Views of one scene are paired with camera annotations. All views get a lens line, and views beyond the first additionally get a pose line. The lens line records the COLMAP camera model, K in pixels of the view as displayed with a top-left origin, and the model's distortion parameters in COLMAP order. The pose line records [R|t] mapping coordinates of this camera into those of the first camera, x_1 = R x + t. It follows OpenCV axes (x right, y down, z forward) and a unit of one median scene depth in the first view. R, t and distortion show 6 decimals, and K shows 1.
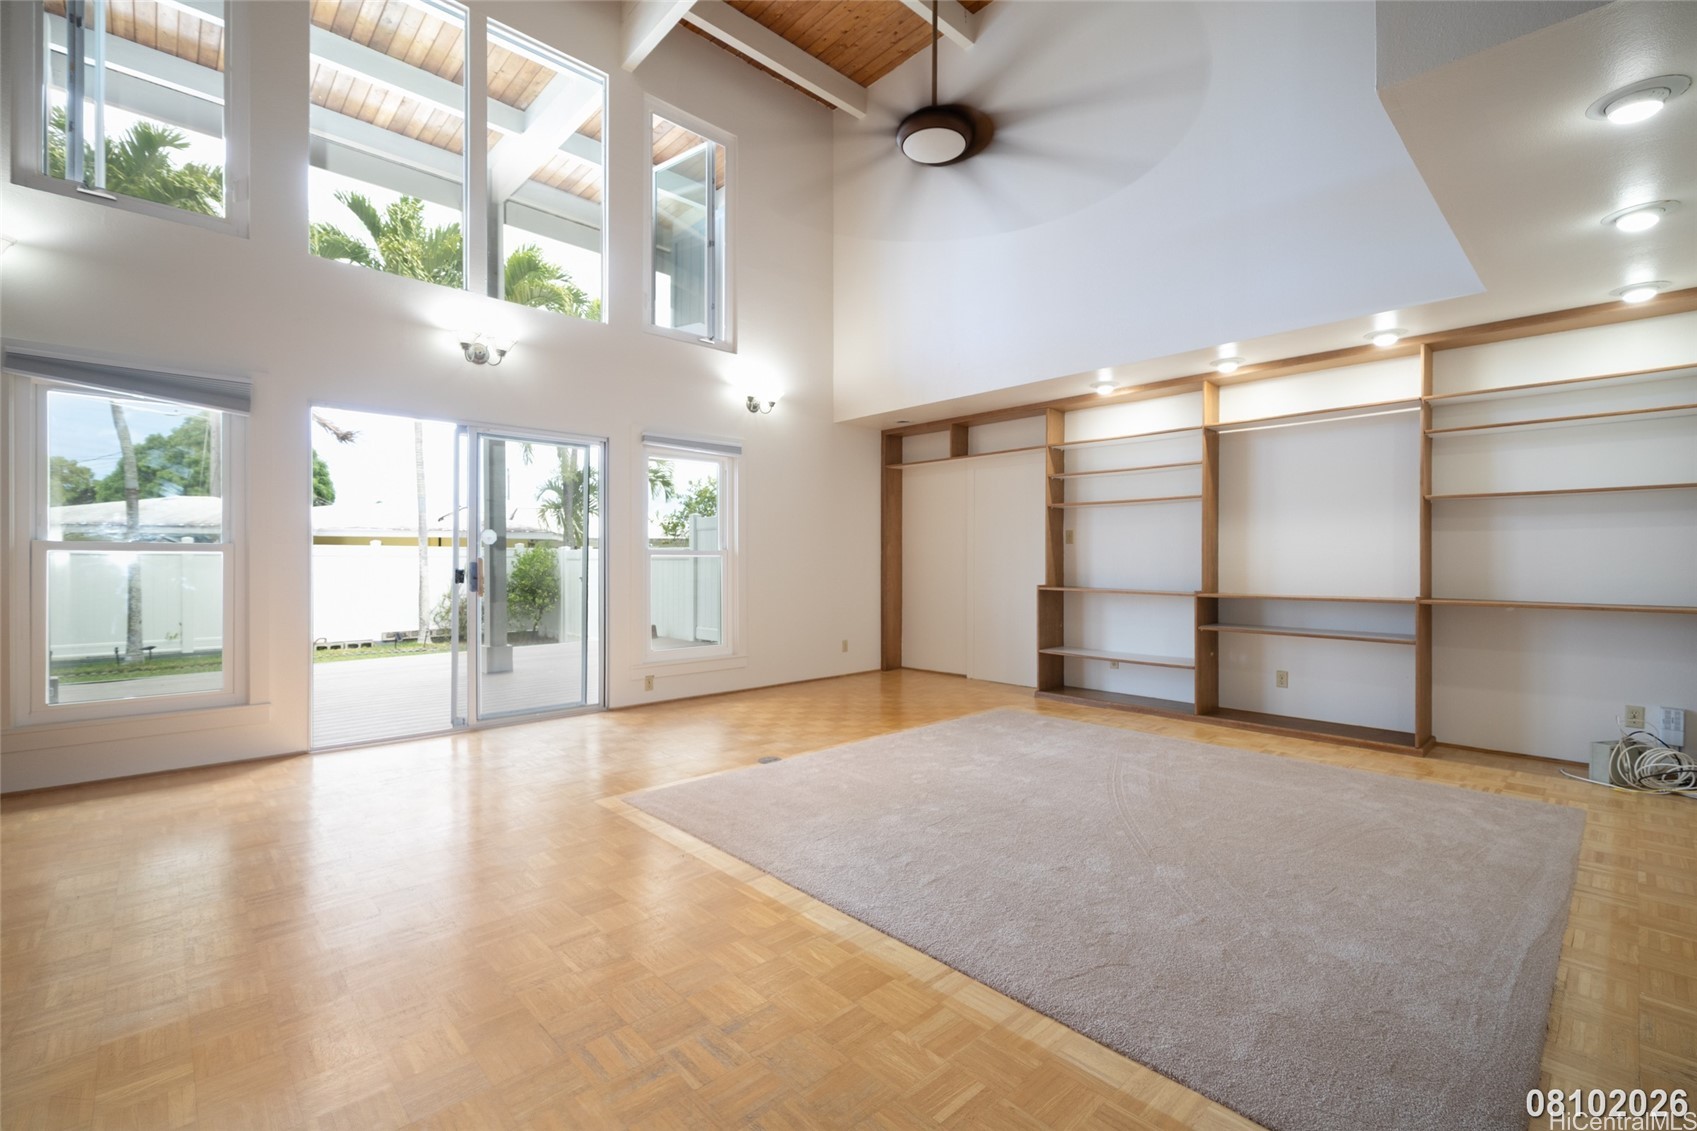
lens RADIAL K [[734.9, 0, 848.5], [0, 734.9, 565.5], [0, 0, 1]] dist [0.000164, -0.000158]
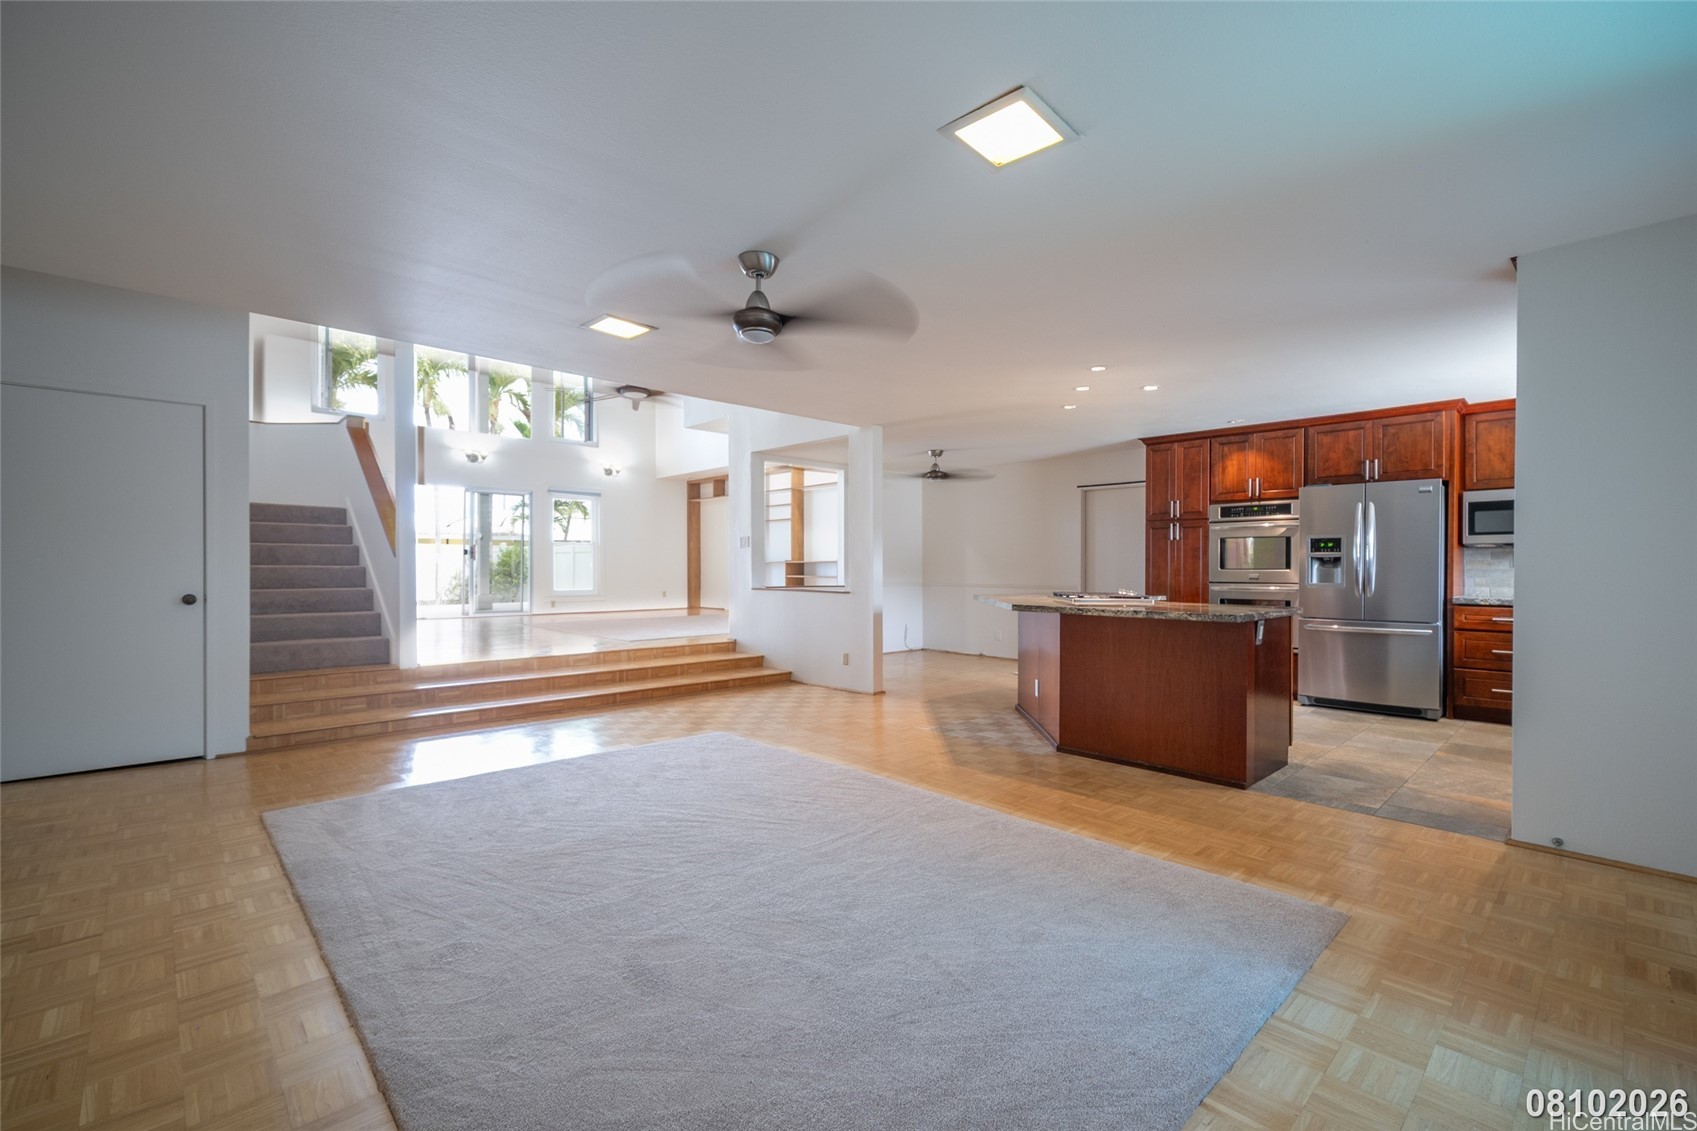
lens RADIAL K [[744.1, 0, 856.0], [0, 744.1, 570.4], [0, 0, 1]] dist [0.000298, -0.000053]
pose [[0.999982, 0.002552, 0.005452, 0.544323], [-0.002547, 0.999996, -0.000930, 0.054285], [-0.005455, 0.000916, 0.999985, -1.068253]]
